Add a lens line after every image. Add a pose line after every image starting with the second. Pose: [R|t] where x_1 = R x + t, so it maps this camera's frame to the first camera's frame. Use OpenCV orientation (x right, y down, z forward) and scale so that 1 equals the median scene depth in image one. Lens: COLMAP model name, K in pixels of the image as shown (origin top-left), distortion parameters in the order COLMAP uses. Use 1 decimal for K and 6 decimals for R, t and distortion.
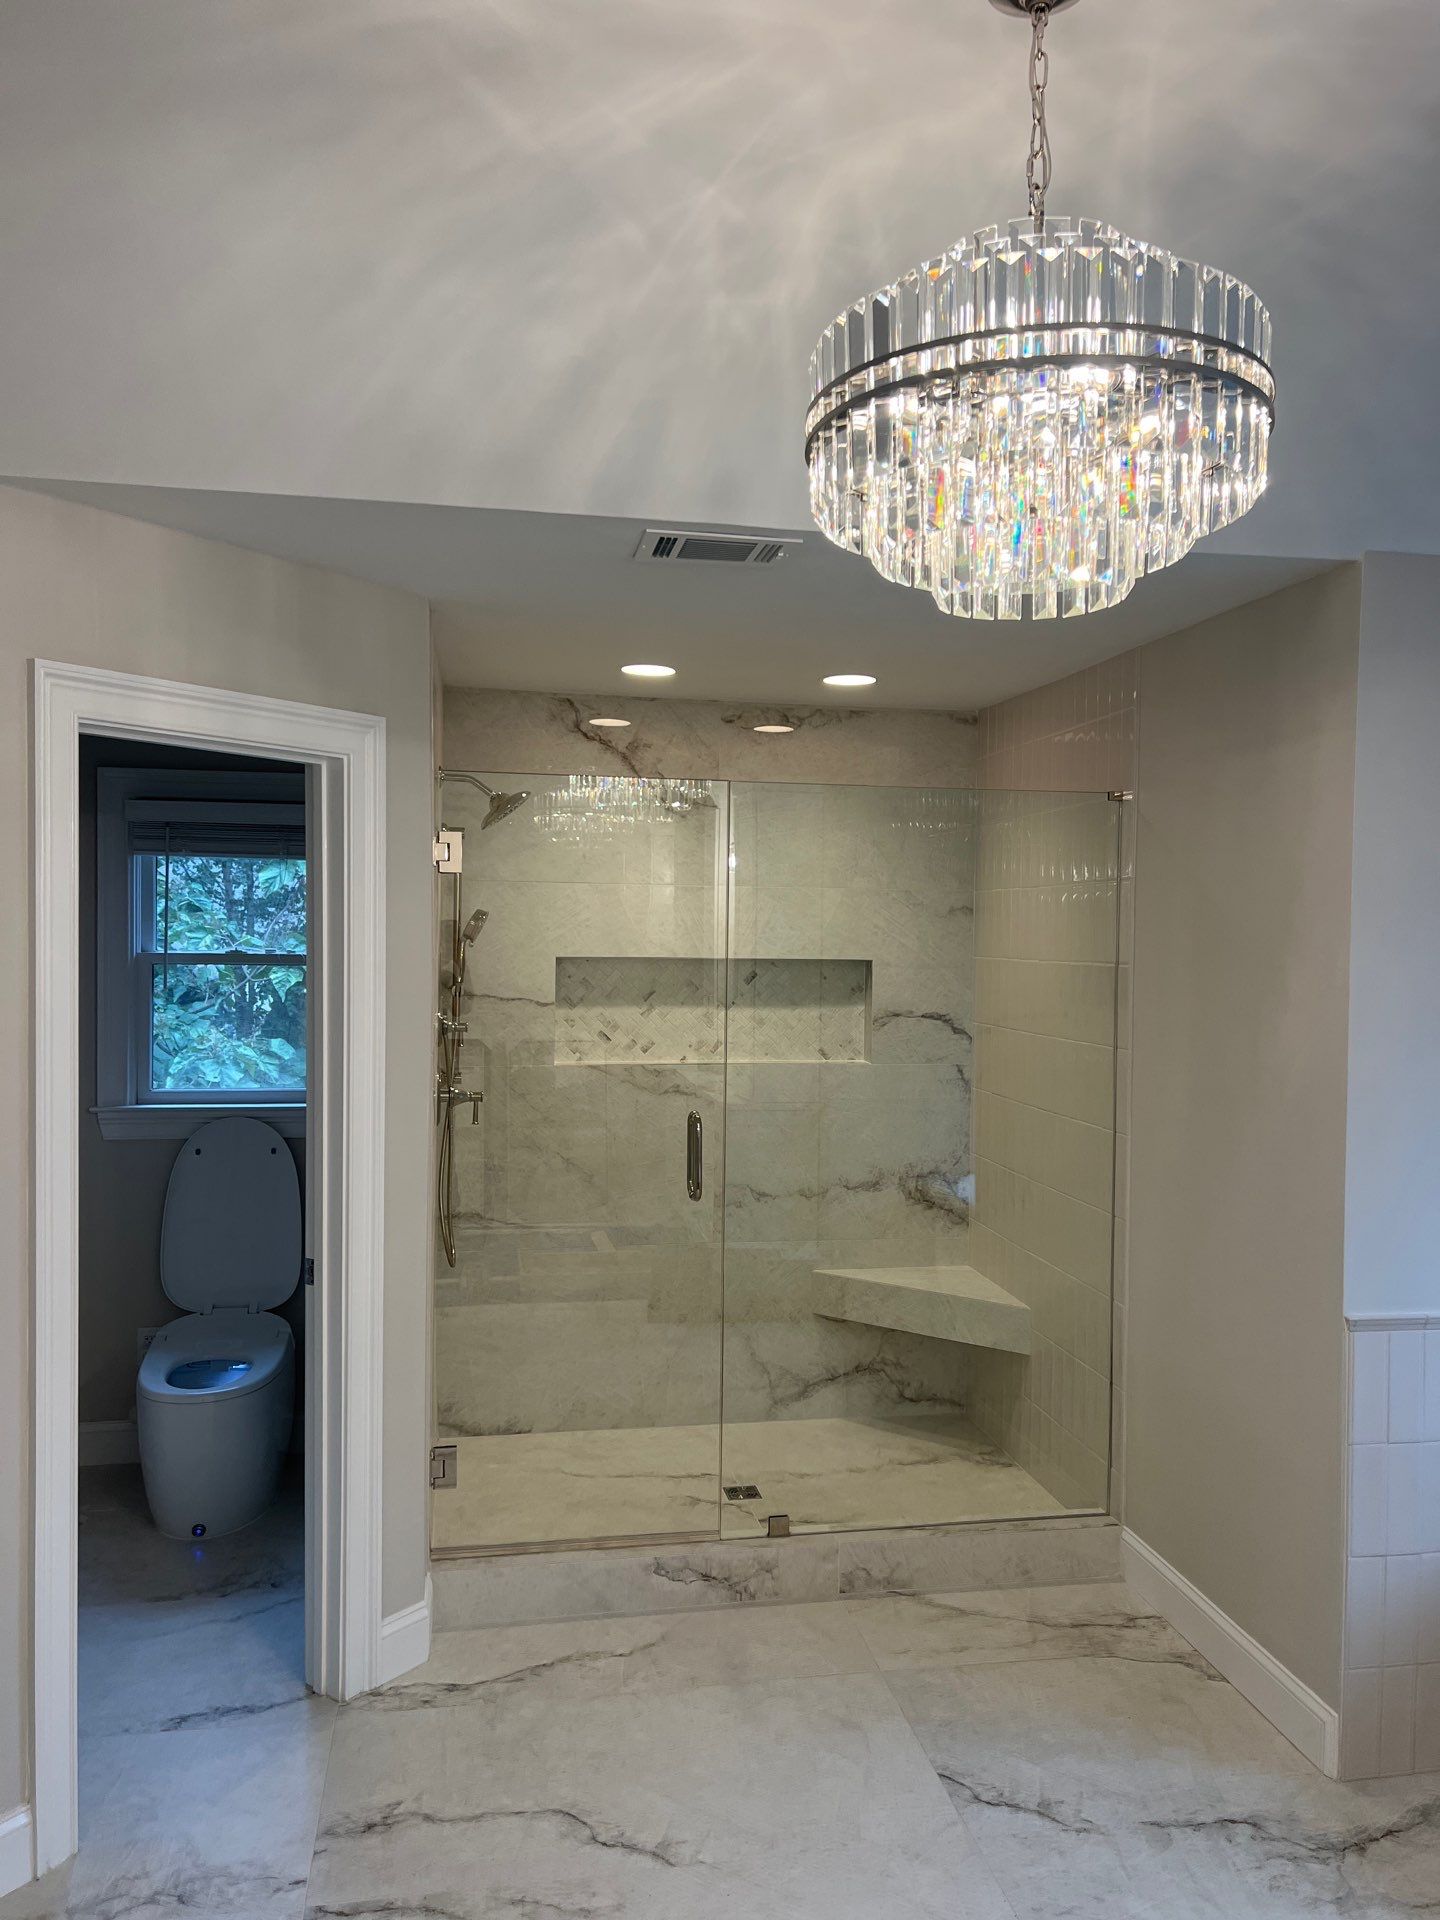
lens RADIAL K [[1443.4, 0, 720.2], [0, 1443.4, 960.8], [0, 0, 1]] dist [0.081975, -0.102089]
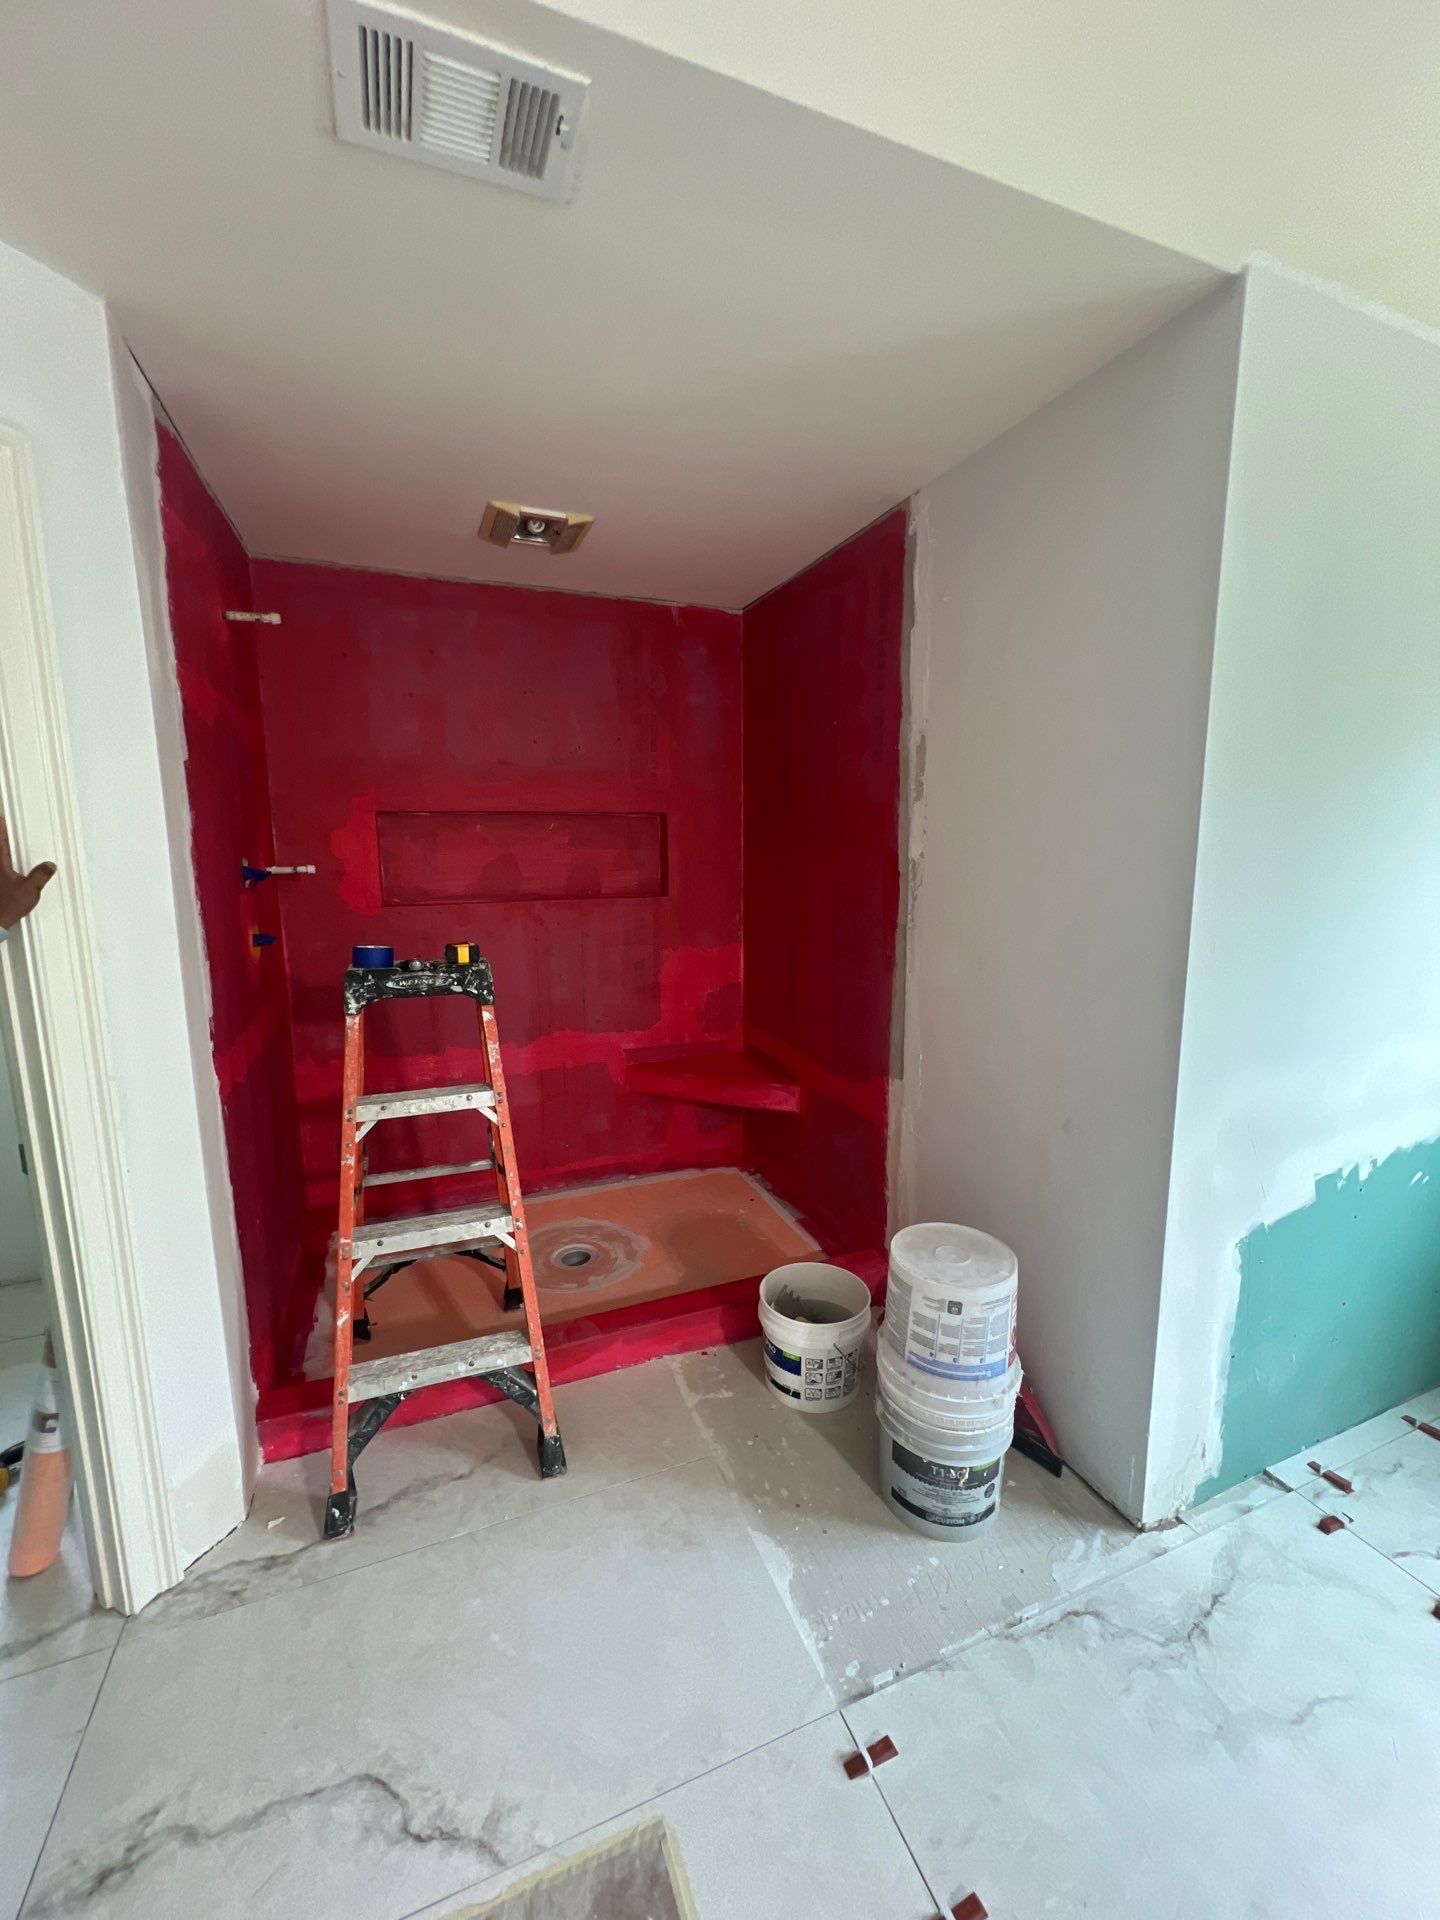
lens RADIAL K [[764.3, 0, 718.3], [0, 764.3, 959.4], [0, 0, 1]] dist [-0.008347, 0.000582]
pose [[0.978646, -0.050306, 0.199300, 0.015089], [0.023818, 0.990812, 0.133136, 0.037440], [-0.204167, -0.125546, 0.970852, 0.363276]]
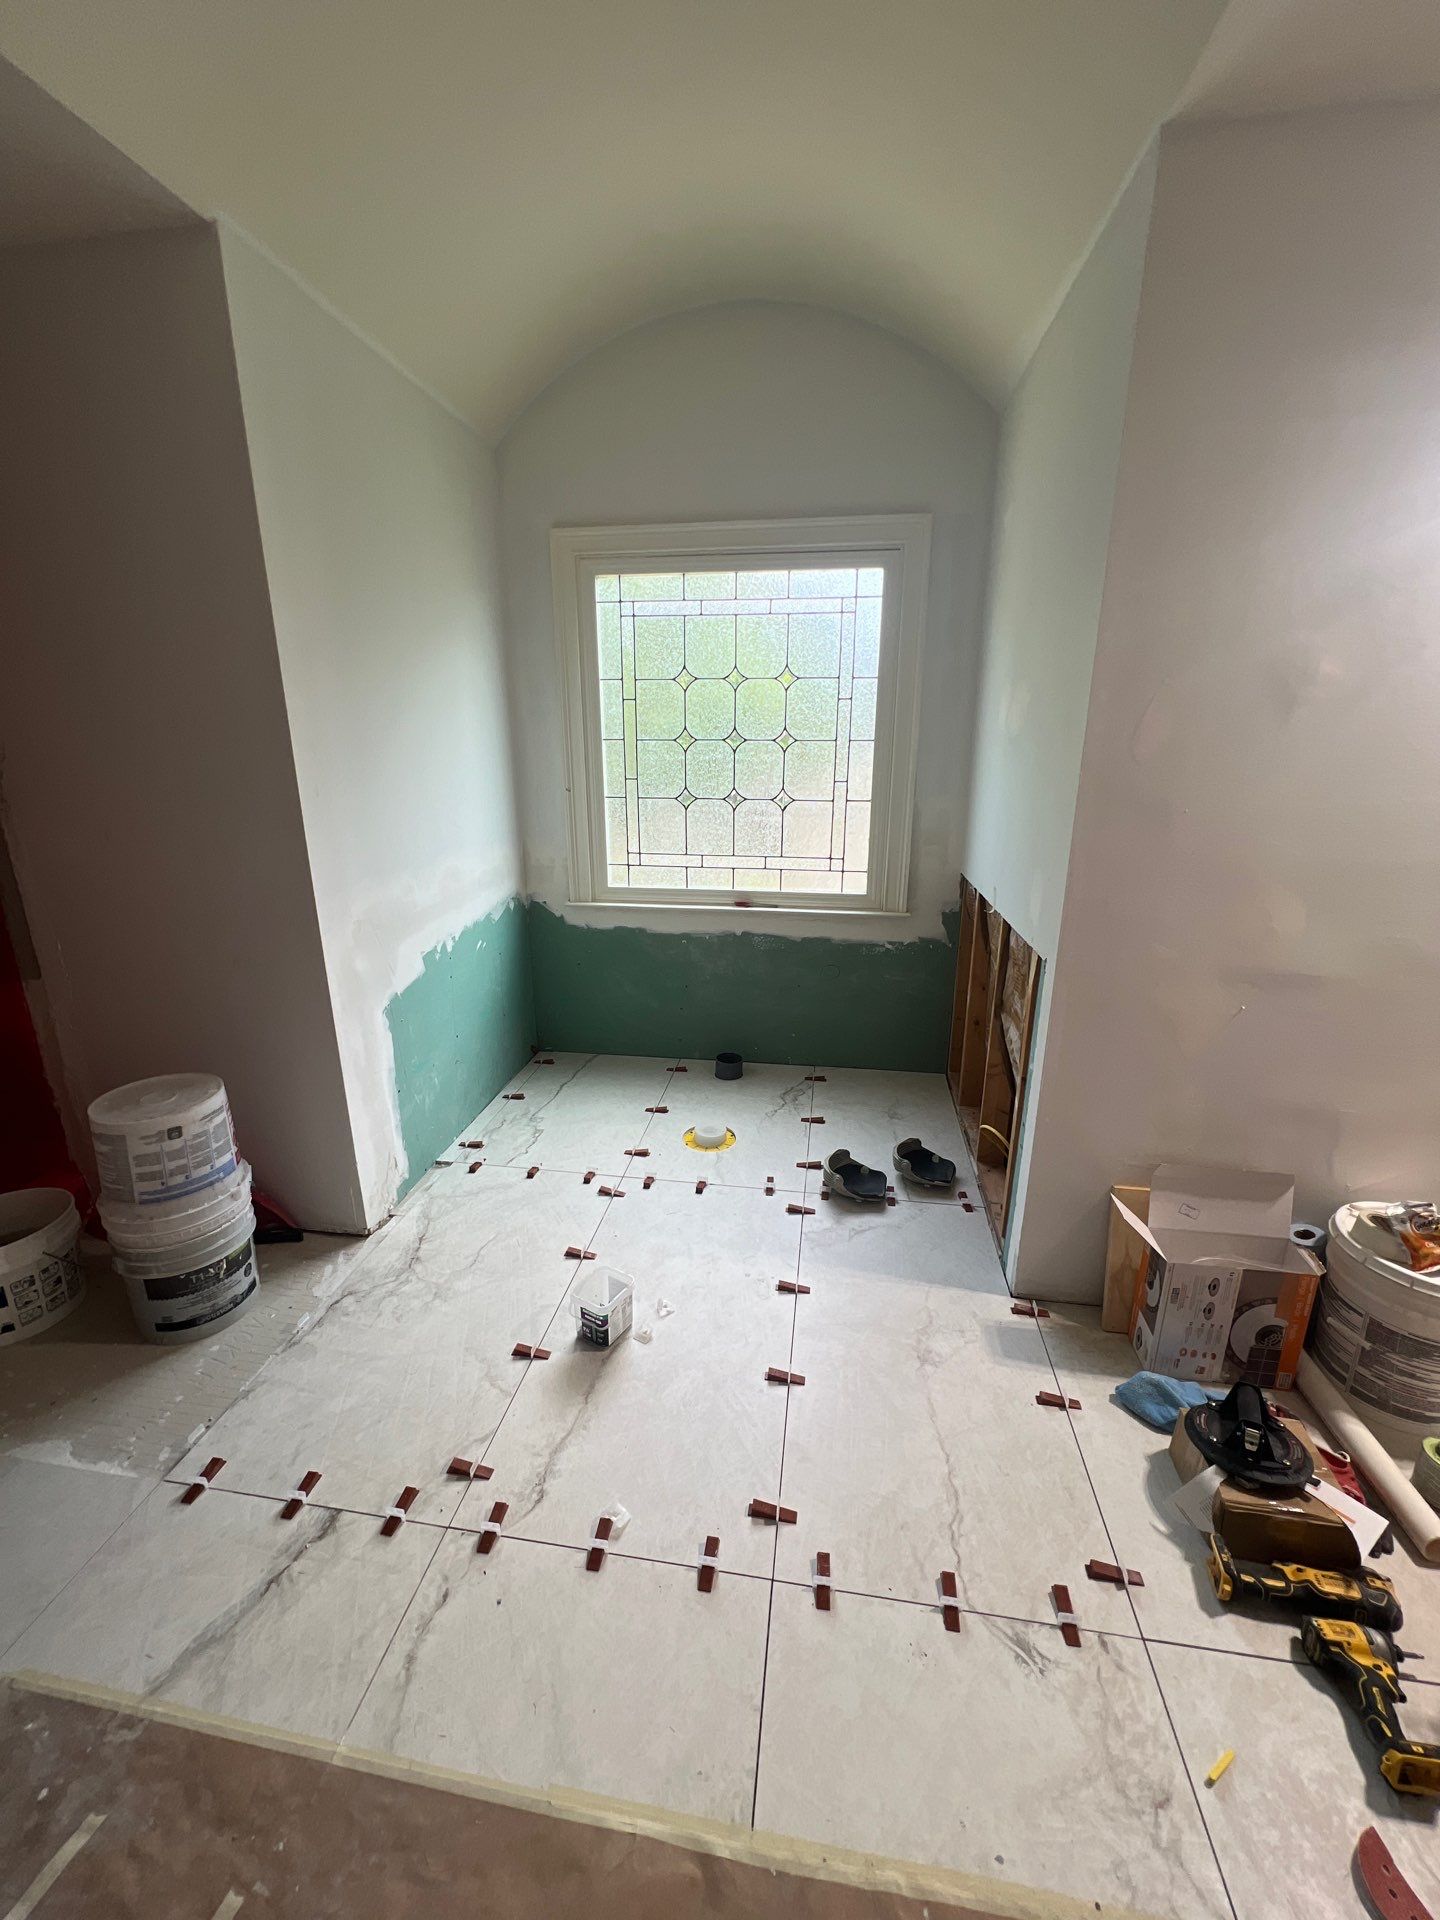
lens RADIAL K [[773.5, 0, 715.2], [0, 773.5, 958.0], [0, 0, 1]] dist [-0.005615, 0.000846]
pose [[0.322300, -0.273376, 0.906305, -0.059449], [0.028711, 0.959776, 0.279295, 0.055575], [-0.946202, -0.063996, 0.317185, 0.280948]]
